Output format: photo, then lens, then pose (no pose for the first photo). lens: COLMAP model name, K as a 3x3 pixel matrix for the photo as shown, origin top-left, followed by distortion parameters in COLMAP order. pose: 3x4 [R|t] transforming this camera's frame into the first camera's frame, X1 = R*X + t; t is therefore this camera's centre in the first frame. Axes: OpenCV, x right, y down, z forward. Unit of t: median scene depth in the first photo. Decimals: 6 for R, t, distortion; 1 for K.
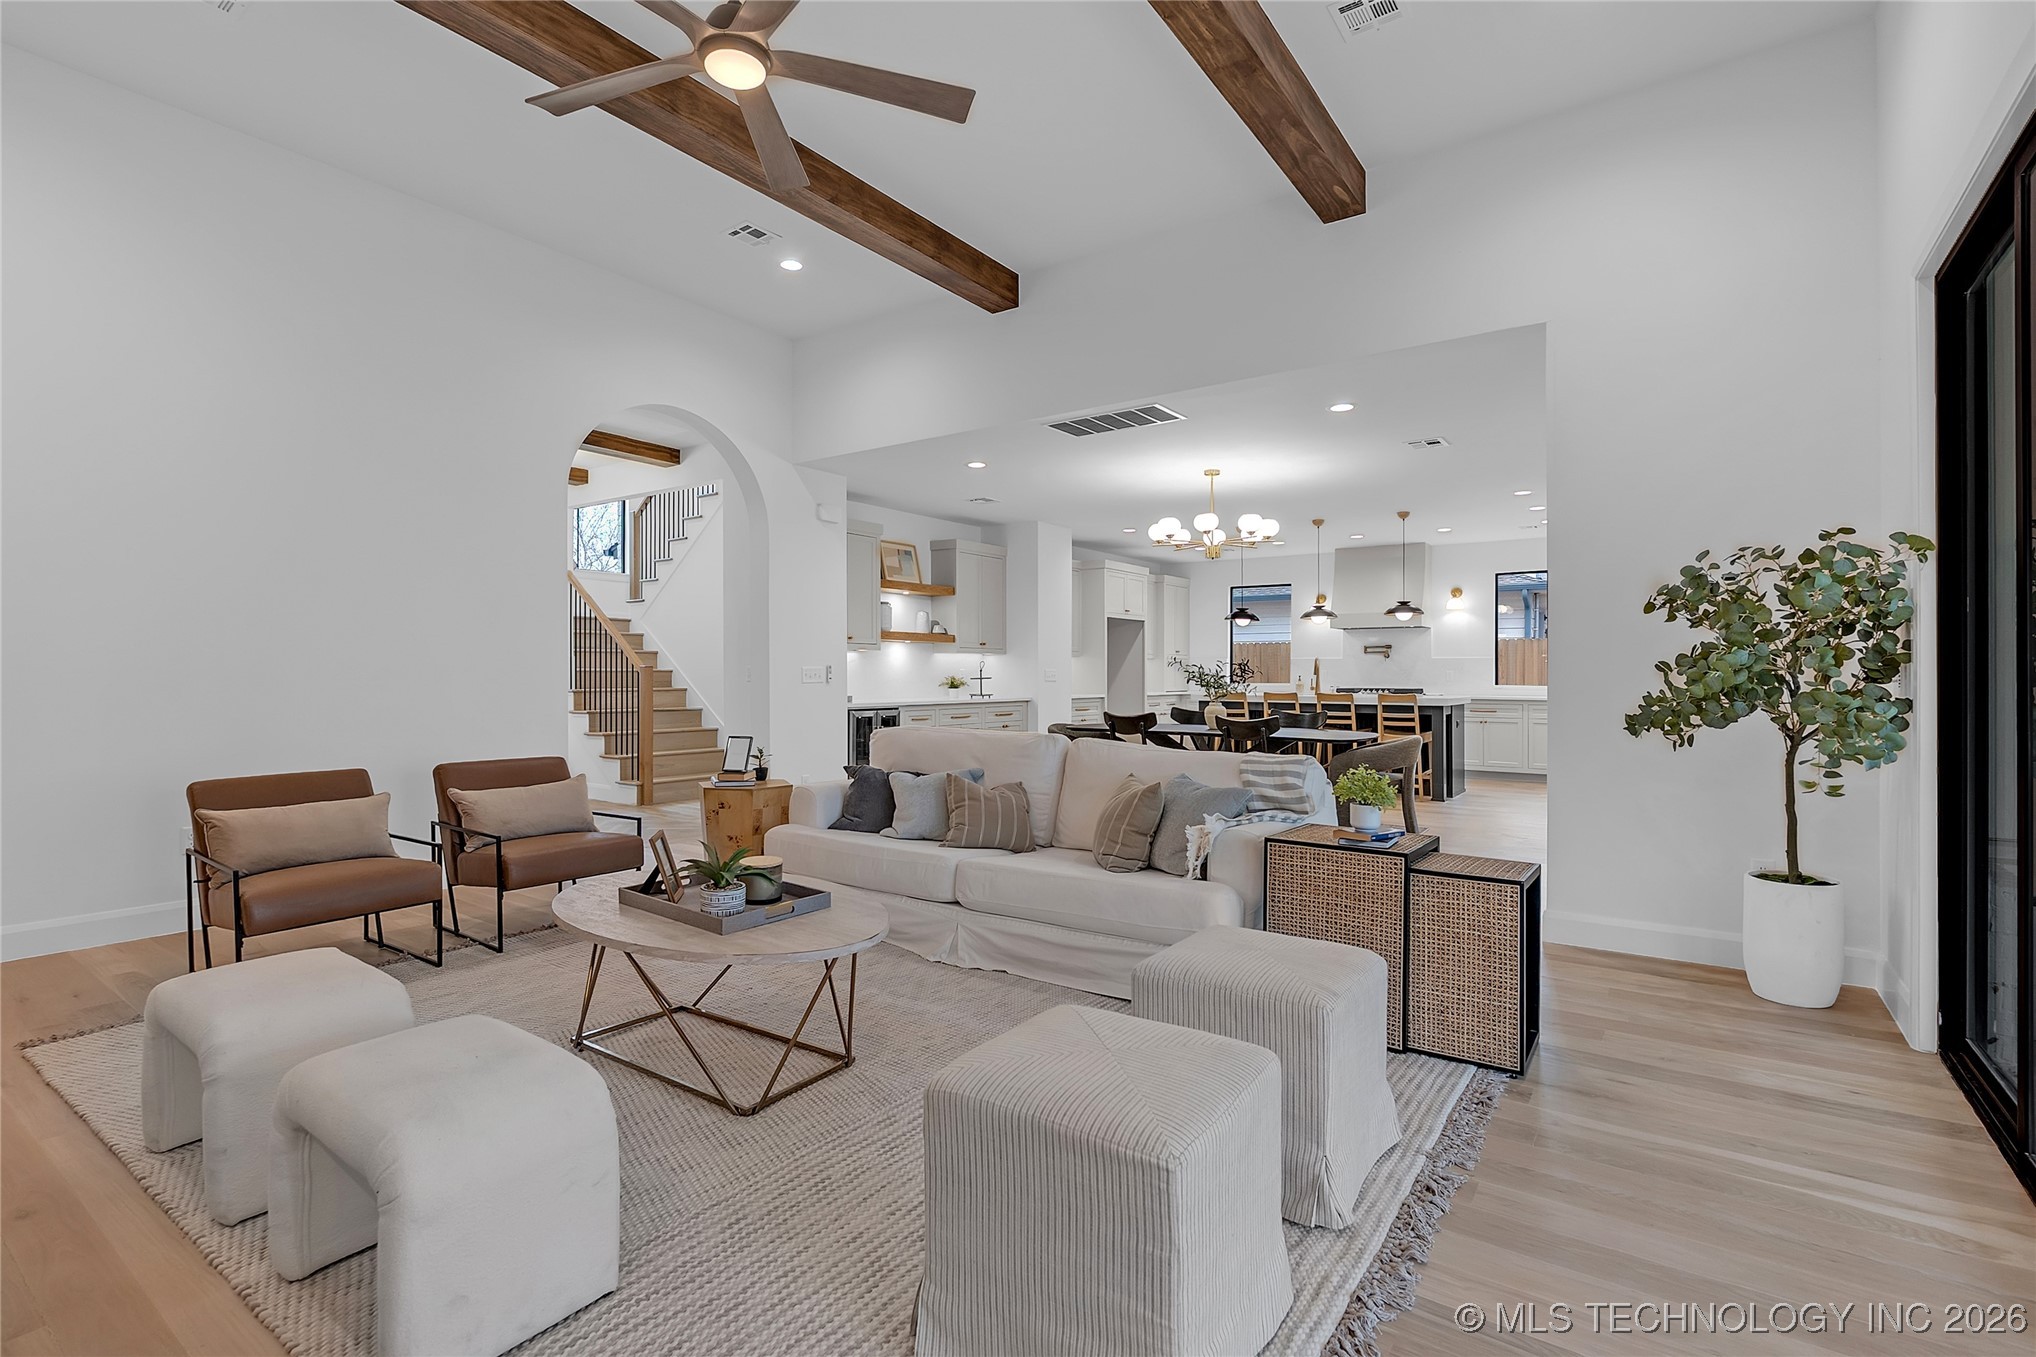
lens RADIAL K [[956.7, 0, 1009.2], [0, 956.7, 658.1], [0, 0, 1]] dist [-0.005056, 0.000087]
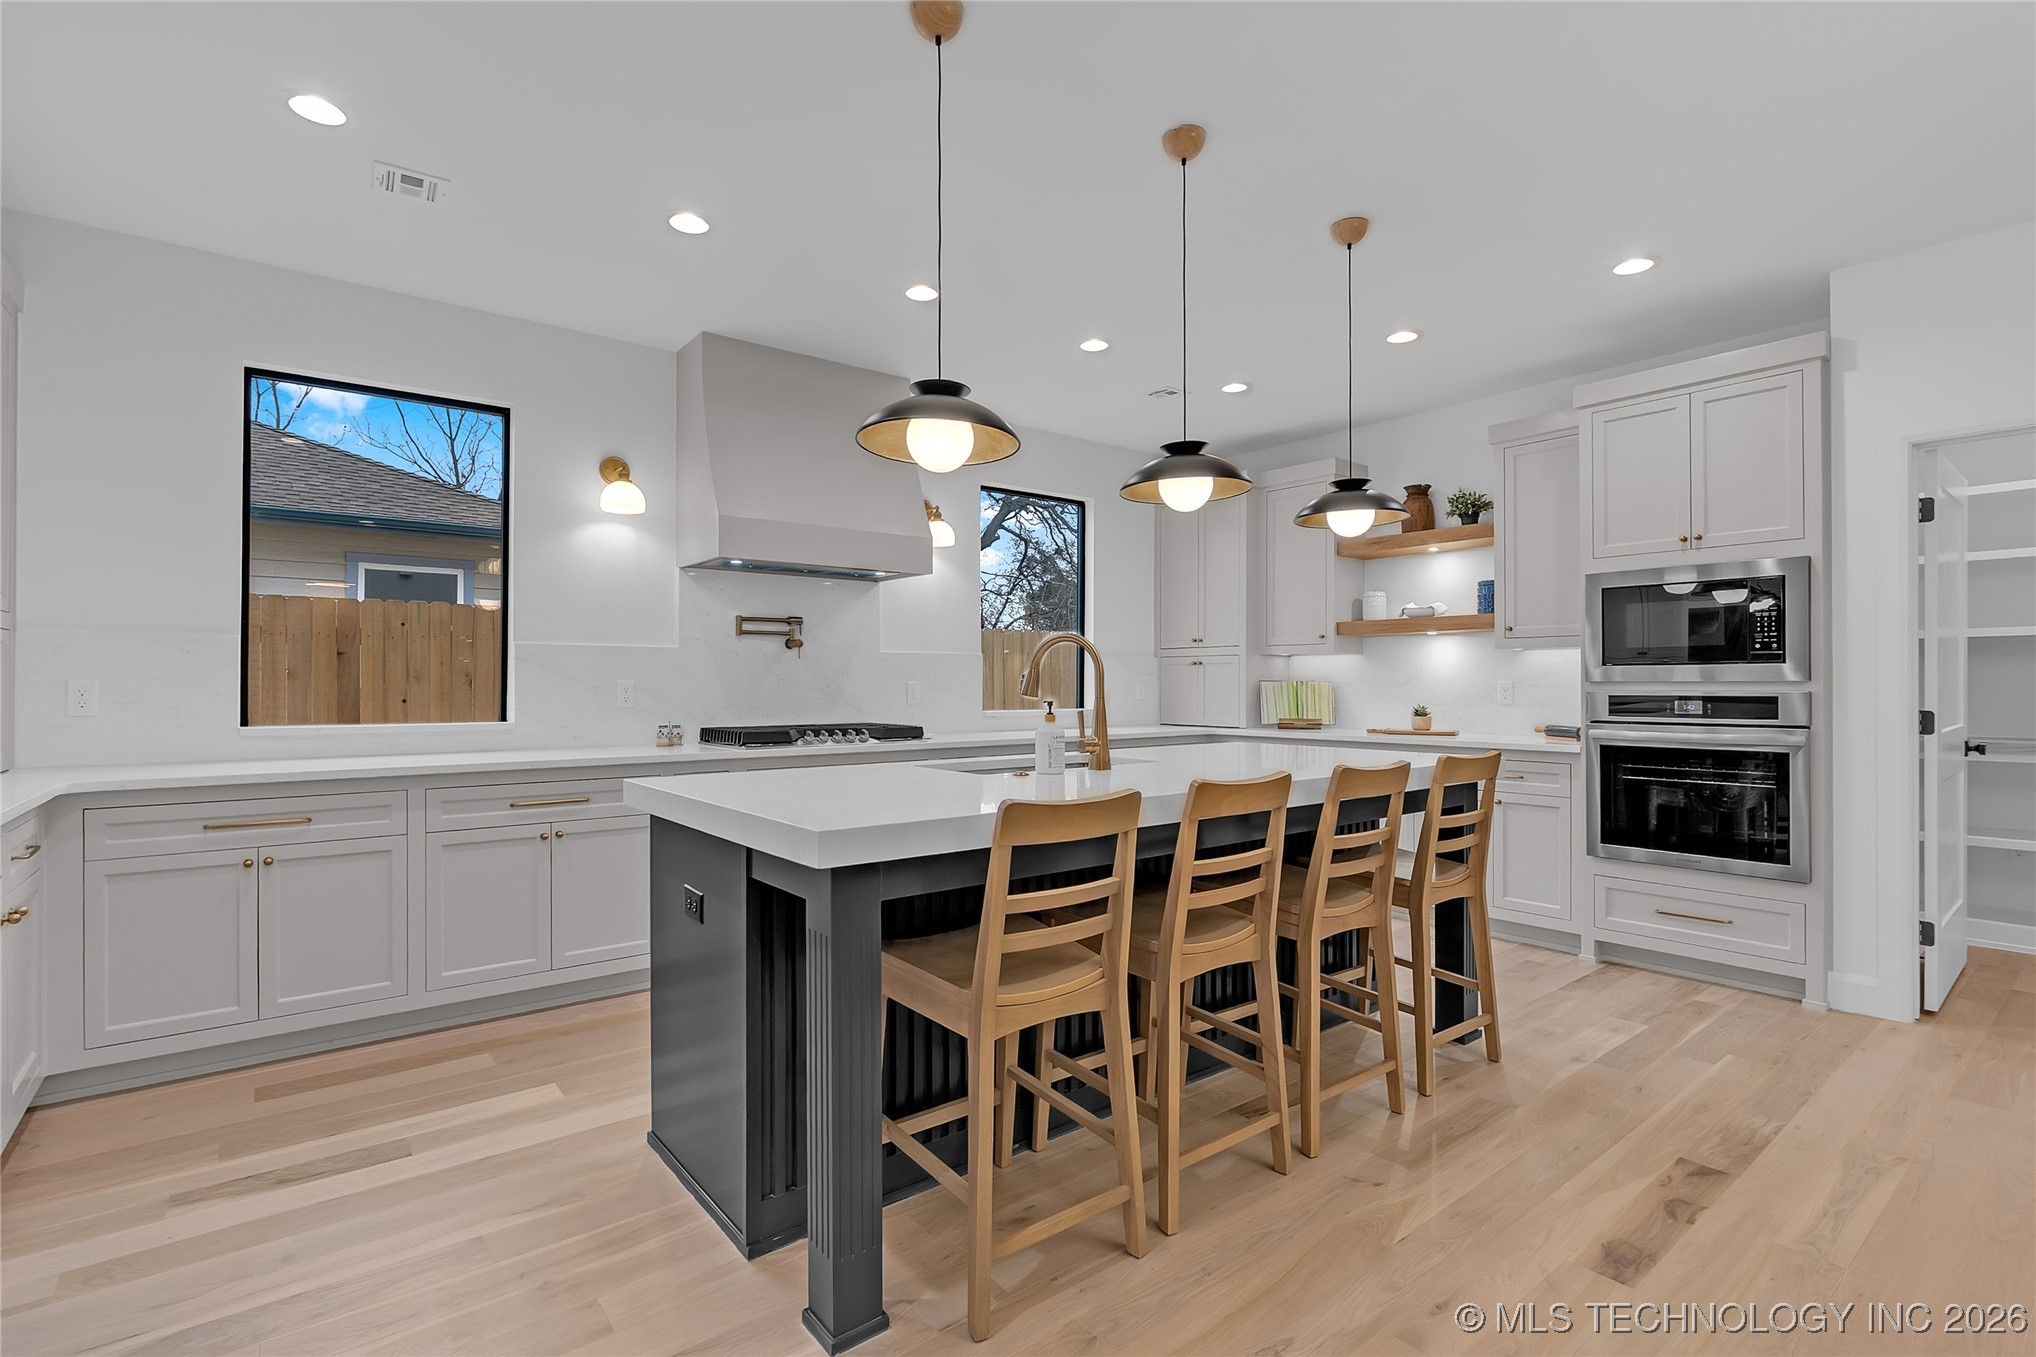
lens RADIAL K [[956.7, 0, 1015.3], [0, 956.7, 682.1], [0, 0, 1]] dist [-0.005056, 0.000087]
pose [[0.280196, -0.000972, 0.959942, 0.051100], [-0.013651, 0.999894, 0.004997, 0.013431], [-0.959846, -0.014505, 0.280153, 1.016384]]
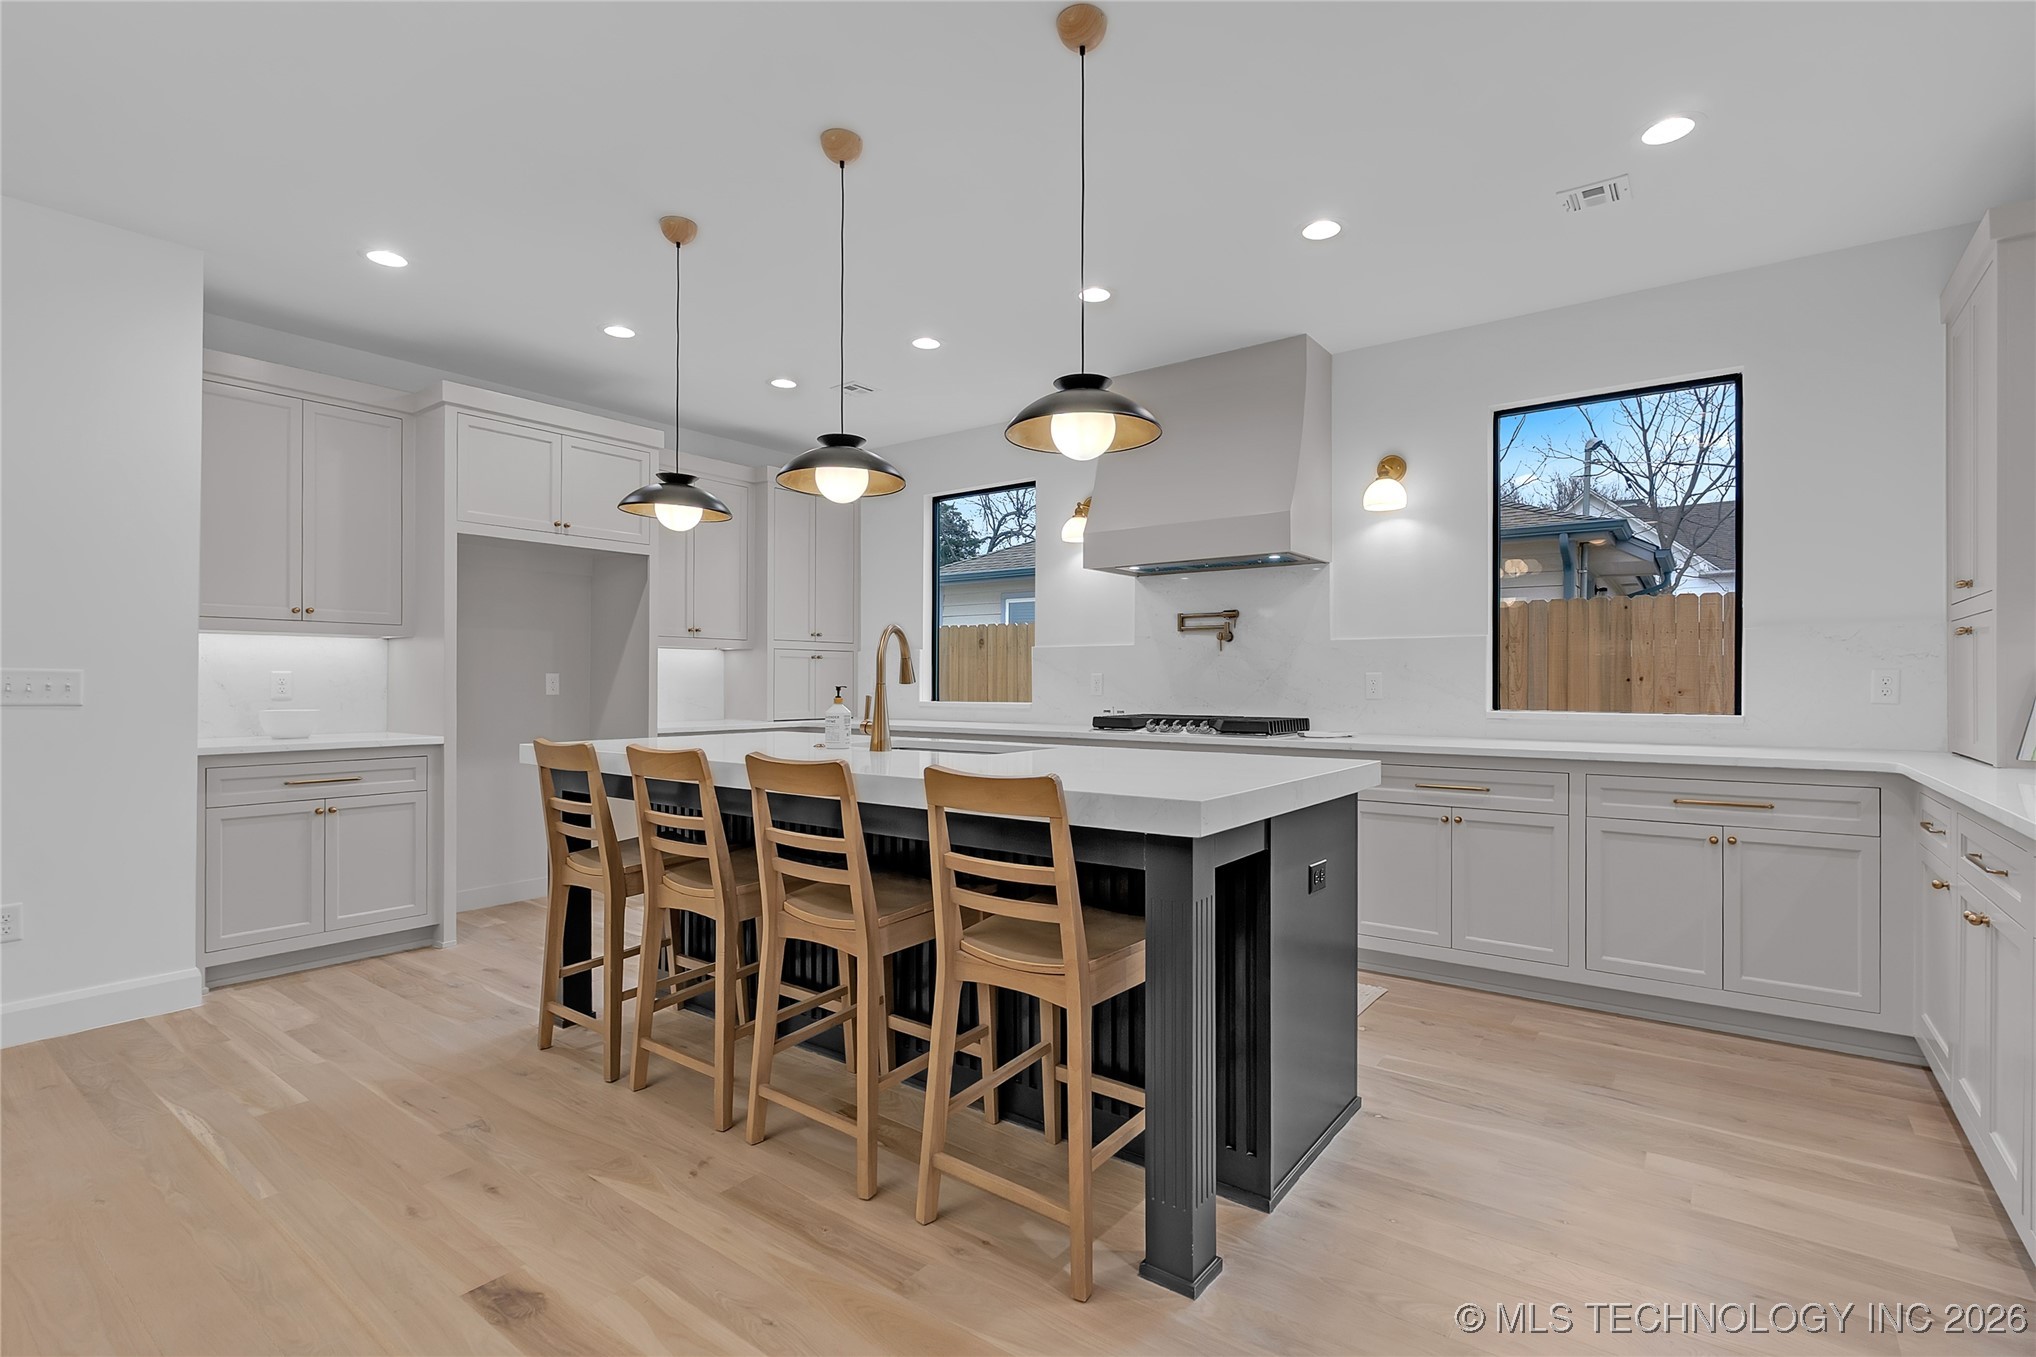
lens RADIAL K [[956.7, 0, 1011.2], [0, 956.7, 673.1], [0, 0, 1]] dist [-0.005056, 0.000087]
pose [[0.999733, -0.002579, -0.022970, 0.399028], [0.002665, 0.999990, 0.003693, 0.014453], [0.022960, -0.003753, 0.999729, 0.754460]]
